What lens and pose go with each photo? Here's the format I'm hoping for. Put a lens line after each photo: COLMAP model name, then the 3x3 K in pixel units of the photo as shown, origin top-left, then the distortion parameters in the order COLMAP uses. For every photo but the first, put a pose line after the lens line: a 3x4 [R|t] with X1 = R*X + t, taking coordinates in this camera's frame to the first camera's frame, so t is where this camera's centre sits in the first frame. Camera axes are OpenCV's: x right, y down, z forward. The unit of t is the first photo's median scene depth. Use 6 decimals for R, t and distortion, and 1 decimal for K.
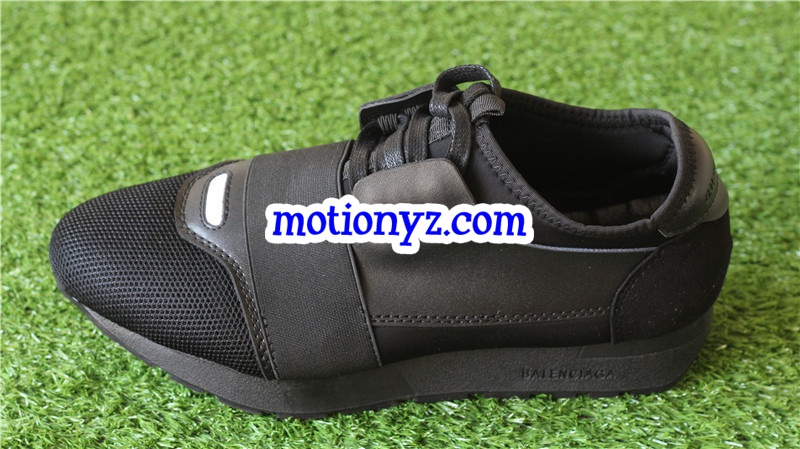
lens RADIAL K [[1988.3, 0, 400.0], [0, 1988.3, 224.5], [0, 0, 1]] dist [-0.086546, -0.322078]
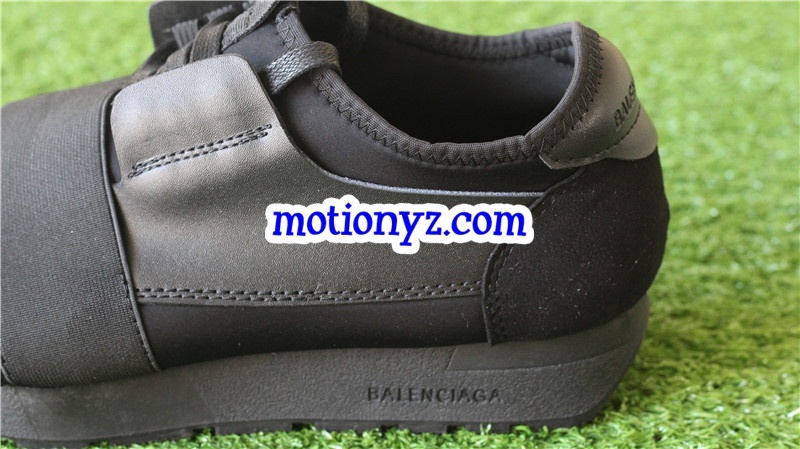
lens RADIAL K [[1988.3, 0, 400.0], [0, 1988.3, 224.5], [0, 0, 1]] dist [-0.086546, -0.322078]
pose [[0.998363, -0.021126, -0.053142, 0.054629], [0.011168, 0.983396, -0.181131, 0.106926], [0.056086, 0.180241, 0.982022, 0.272696]]
